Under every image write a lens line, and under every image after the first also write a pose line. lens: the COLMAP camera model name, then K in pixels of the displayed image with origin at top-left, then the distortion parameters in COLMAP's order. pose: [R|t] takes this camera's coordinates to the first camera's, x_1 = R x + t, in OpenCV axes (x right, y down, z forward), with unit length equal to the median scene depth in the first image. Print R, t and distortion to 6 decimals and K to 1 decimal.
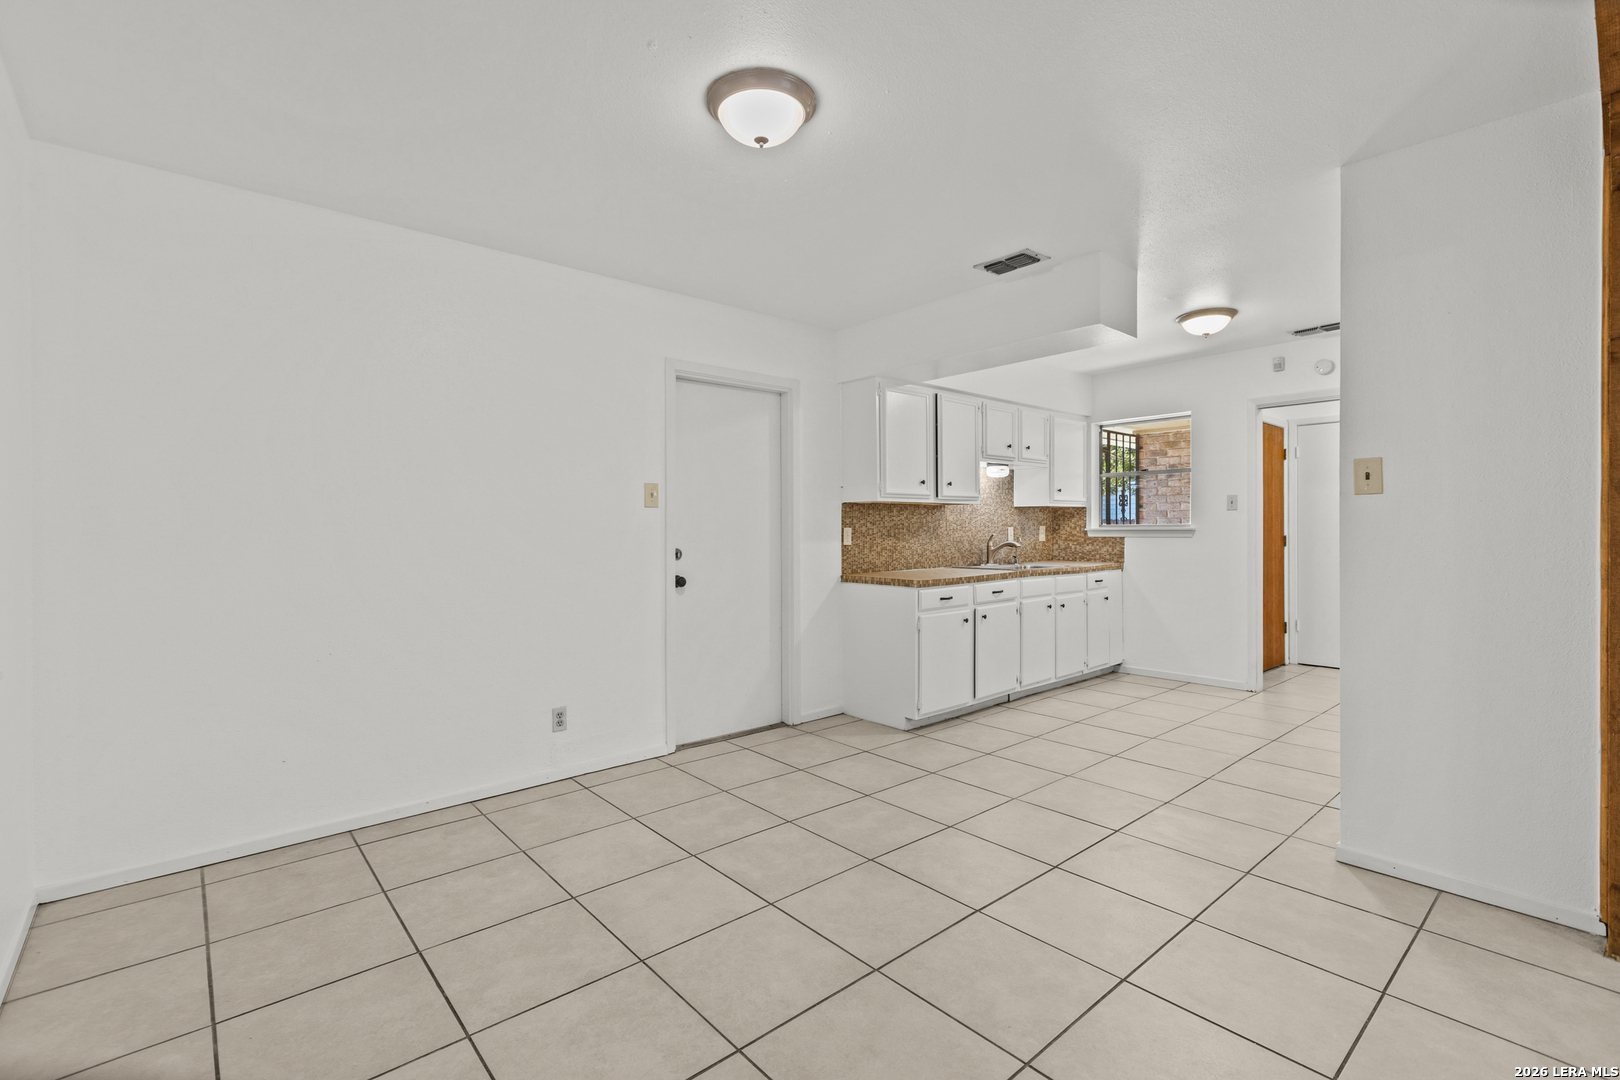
lens RADIAL K [[718.1, 0, 806.9], [0, 718.1, 532.9], [0, 0, 1]] dist [0.000239, -0.000057]
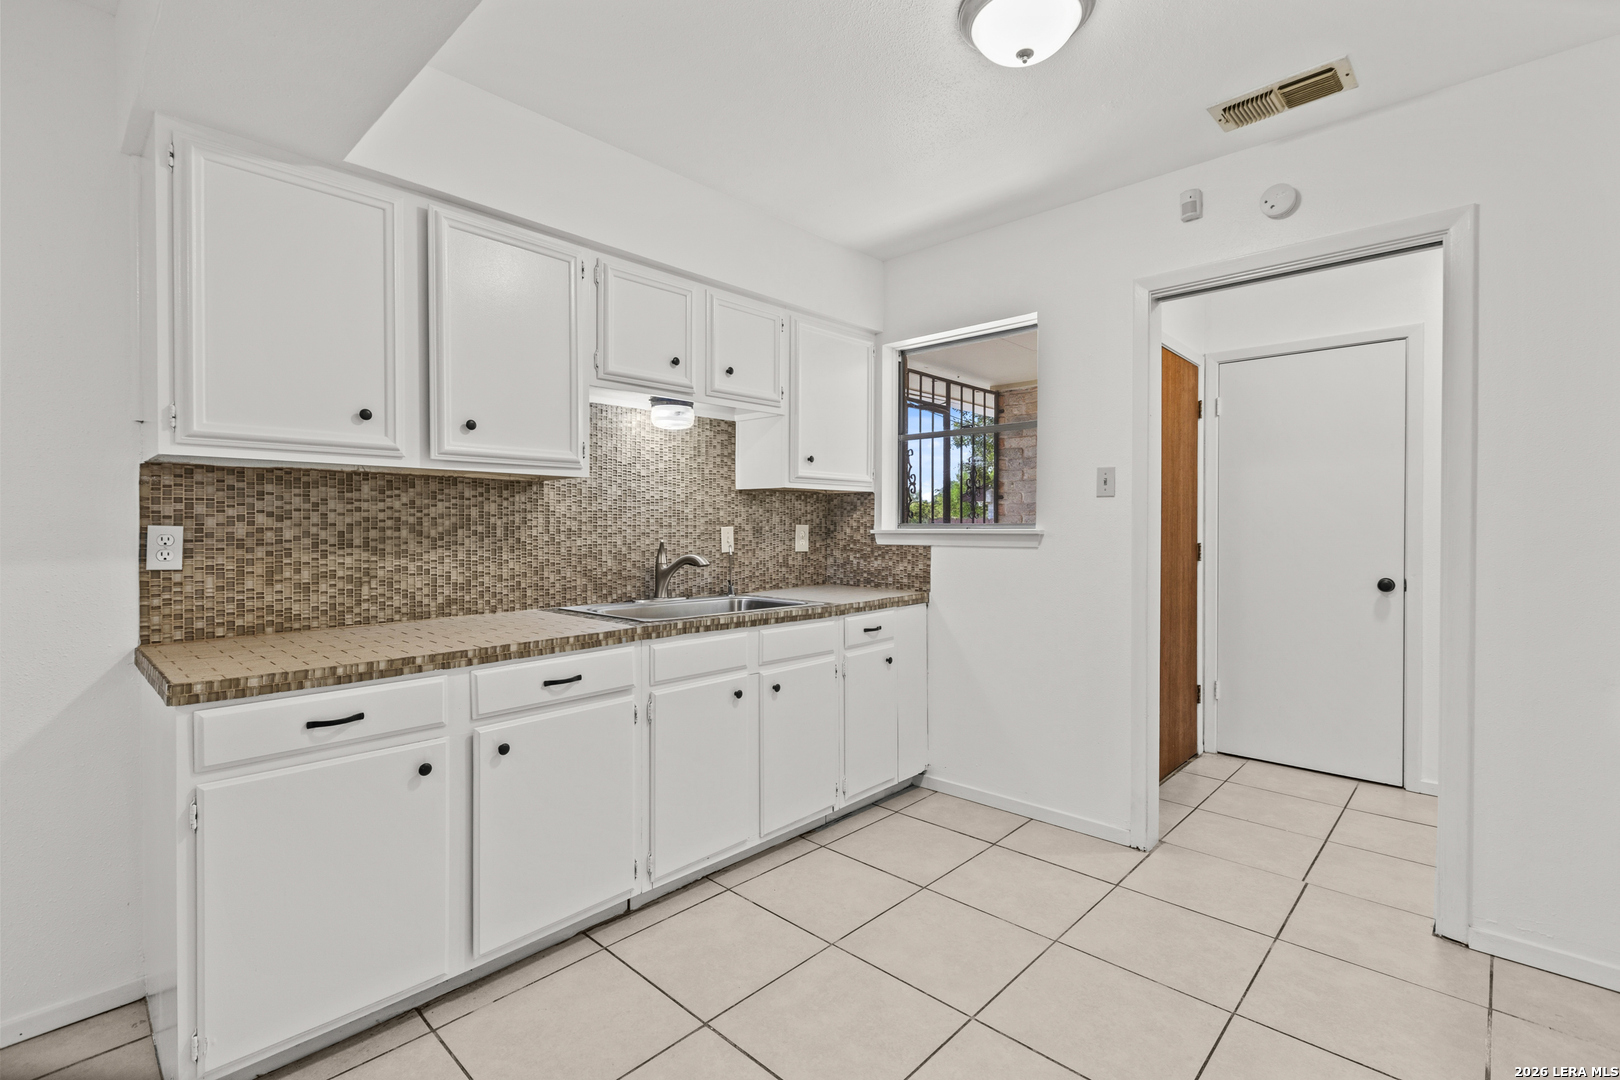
lens RADIAL K [[718.1, 0, 816.0], [0, 718.1, 532.1], [0, 0, 1]] dist [0.000239, -0.000057]
pose [[0.994350, 0.004919, 0.106042, 0.348357], [-0.004938, 0.999988, -0.000079, -0.005073], [-0.106041, -0.000445, 0.994362, 0.536065]]
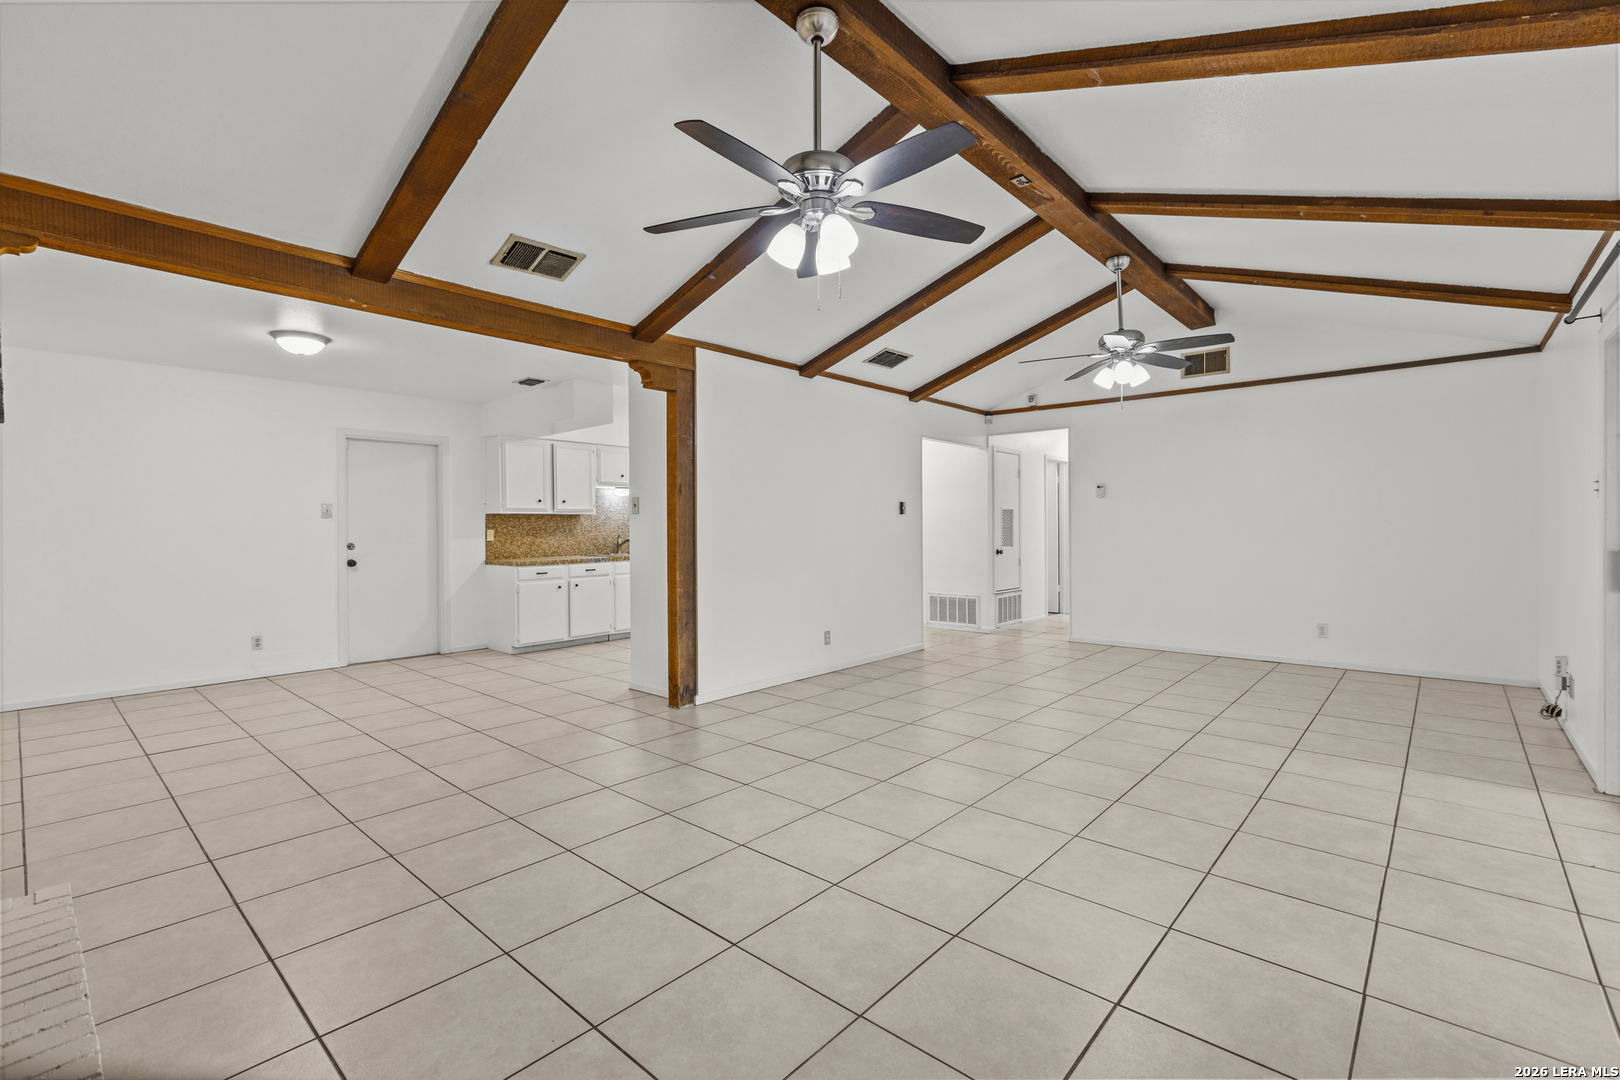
lens RADIAL K [[718.1, 0, 810.6], [0, 718.1, 523.3], [0, 0, 1]] dist [0.000239, -0.000057]
pose [[0.991380, -0.002148, 0.130998, 0.510762], [0.004011, 0.999894, -0.013962, 0.003021], [-0.130954, 0.014367, 0.991284, -0.603143]]
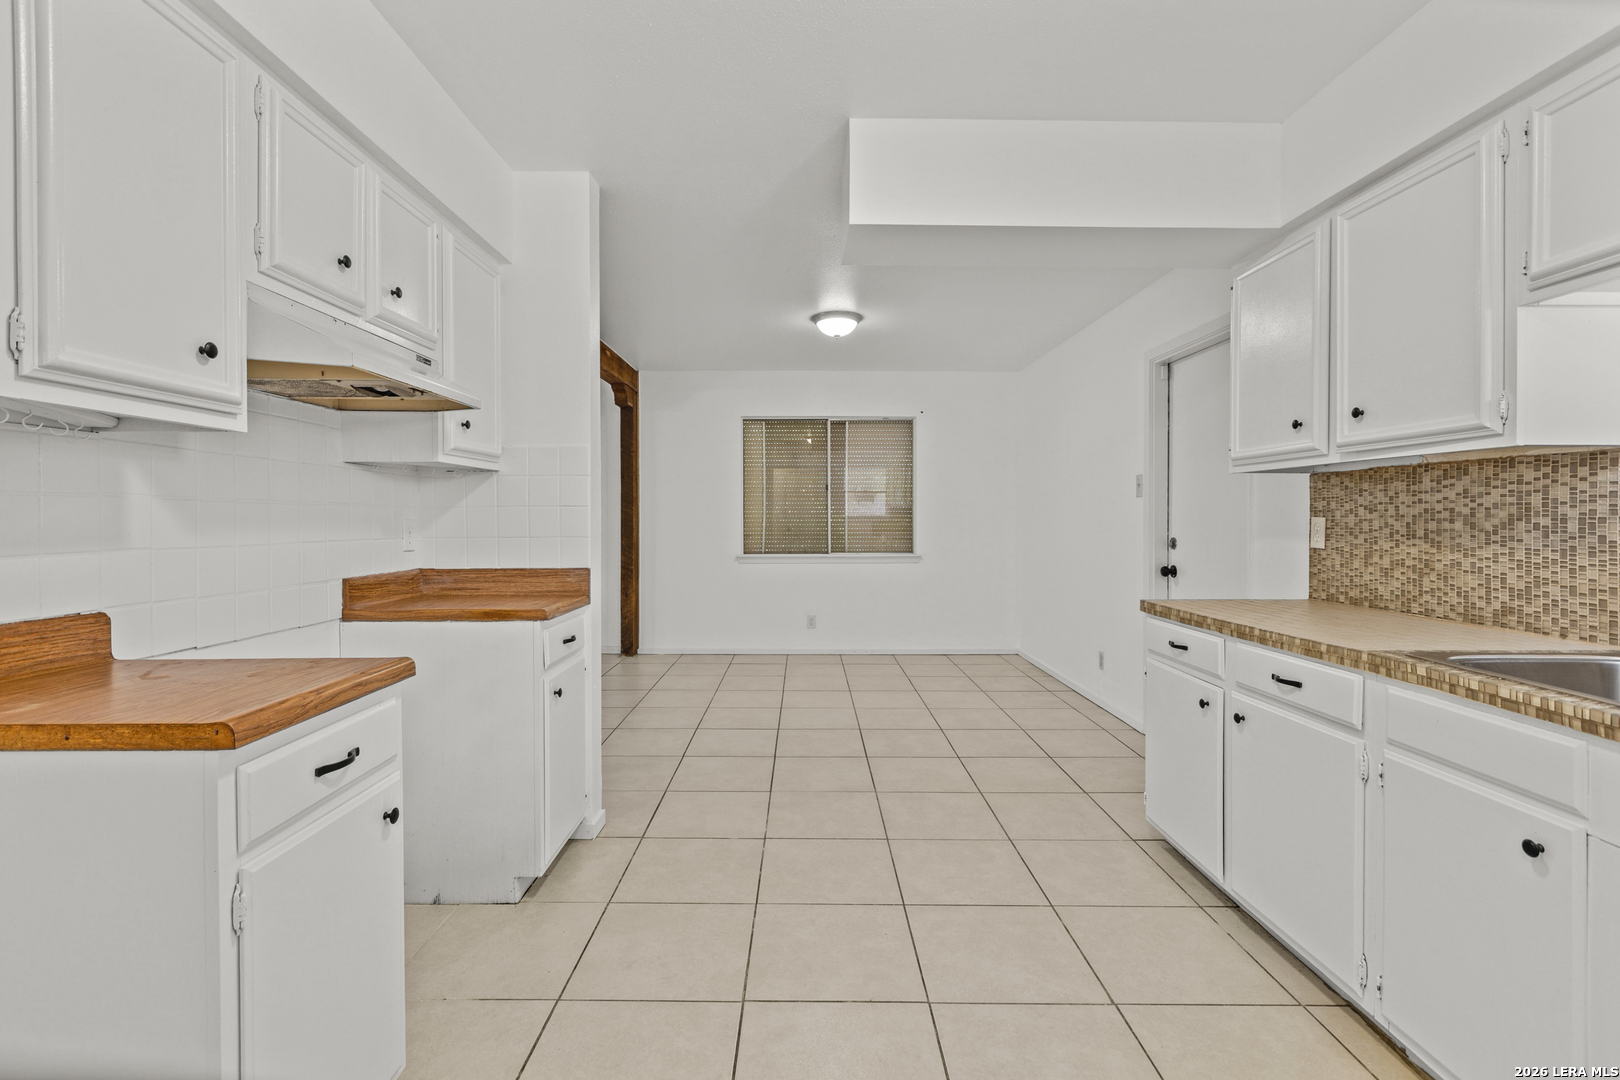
lens RADIAL K [[718.1, 0, 800.5], [0, 718.1, 522.3], [0, 0, 1]] dist [0.000239, -0.000057]
pose [[-0.657782, 0.010363, -0.753137, 0.701182], [-0.003727, 0.999848, 0.017013, -0.010594], [0.753199, 0.013998, -0.657644, 1.000712]]
